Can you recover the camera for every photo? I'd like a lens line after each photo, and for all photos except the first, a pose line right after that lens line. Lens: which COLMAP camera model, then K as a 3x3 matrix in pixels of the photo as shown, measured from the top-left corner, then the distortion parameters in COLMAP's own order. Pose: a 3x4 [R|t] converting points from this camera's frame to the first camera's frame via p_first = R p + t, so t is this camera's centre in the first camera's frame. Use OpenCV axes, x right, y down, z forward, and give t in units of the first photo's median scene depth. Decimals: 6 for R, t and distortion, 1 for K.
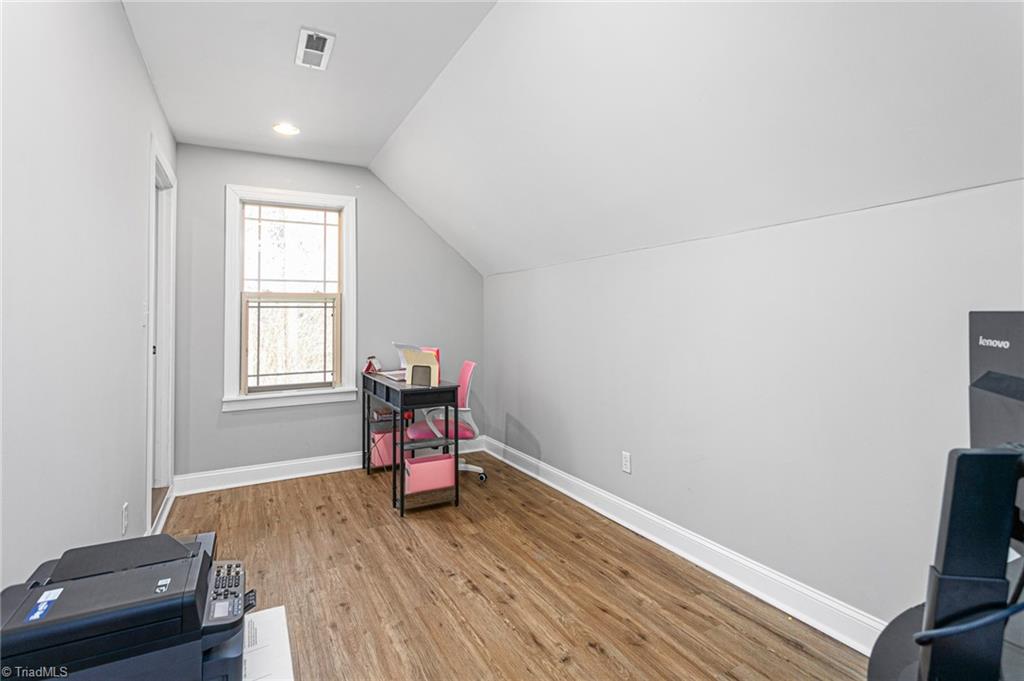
lens RADIAL K [[494.8, 0, 509.9], [0, 494.8, 330.0], [0, 0, 1]] dist [0.001106, 0.001430]
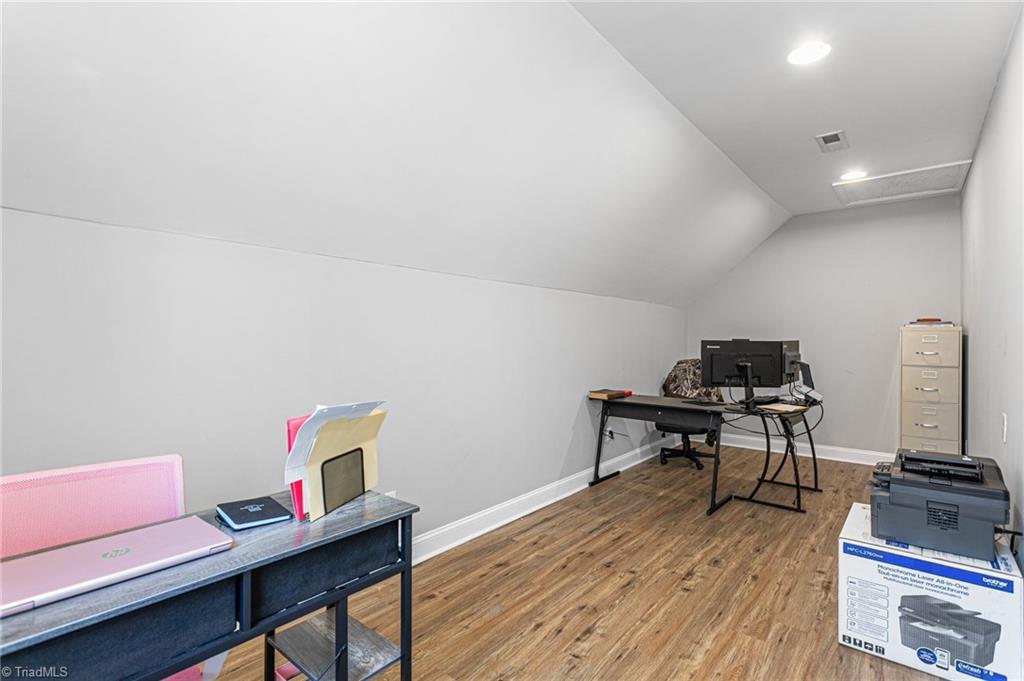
lens RADIAL K [[494.8, 0, 509.7], [0, 494.8, 343.9], [0, 0, 1]] dist [0.001106, 0.001430]
pose [[-0.381423, 0.003501, 0.924394, -0.893090], [0.021295, 0.999761, 0.005000, -0.024621], [-0.924155, 0.021592, -0.381406, 1.510240]]
